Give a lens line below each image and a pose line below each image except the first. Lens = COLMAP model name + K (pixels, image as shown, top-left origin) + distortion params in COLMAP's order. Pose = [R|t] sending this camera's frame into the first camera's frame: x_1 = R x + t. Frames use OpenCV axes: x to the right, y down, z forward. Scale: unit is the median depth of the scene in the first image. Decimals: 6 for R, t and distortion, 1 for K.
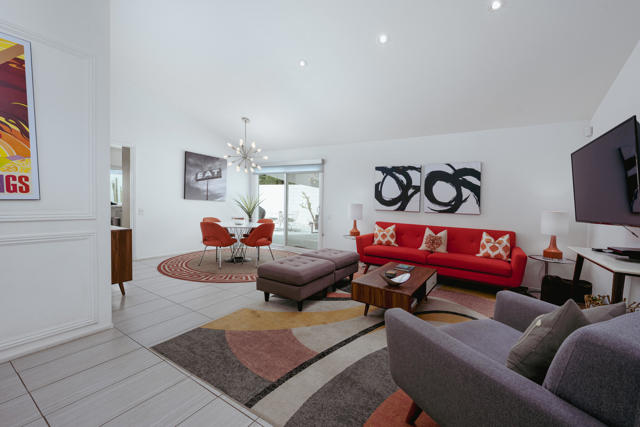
lens RADIAL K [[255.8, 0, 318.2], [0, 255.8, 215.8], [0, 0, 1]] dist [0.003320, 0.000029]
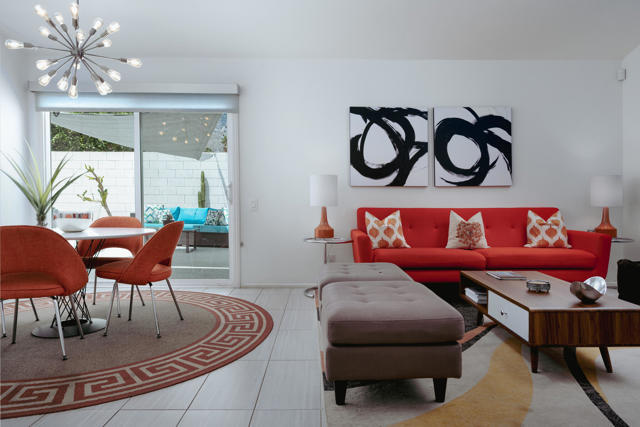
lens RADIAL K [[441.3, 0, 319.2], [0, 441.3, 211.0], [0, 0, 1]] dist [0.001578, 0.007543]
pose [[0.837913, -0.055754, 0.542949, -0.383631], [0.062488, 0.998027, 0.006049, 0.020118], [-0.542215, 0.028860, 0.839744, 0.286097]]
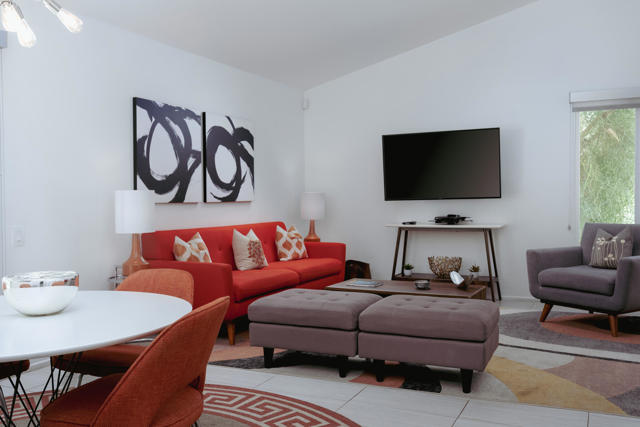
lens RADIAL K [[581.6, 0, 322.4], [0, 581.6, 213.0], [0, 0, 1]] dist [0.015539, 0.000000]
pose [[-0.087208, -0.059432, 0.994416, -0.798086], [0.064251, 0.995805, 0.065149, -0.056197], [-0.994116, 0.069574, -0.083024, 0.878986]]
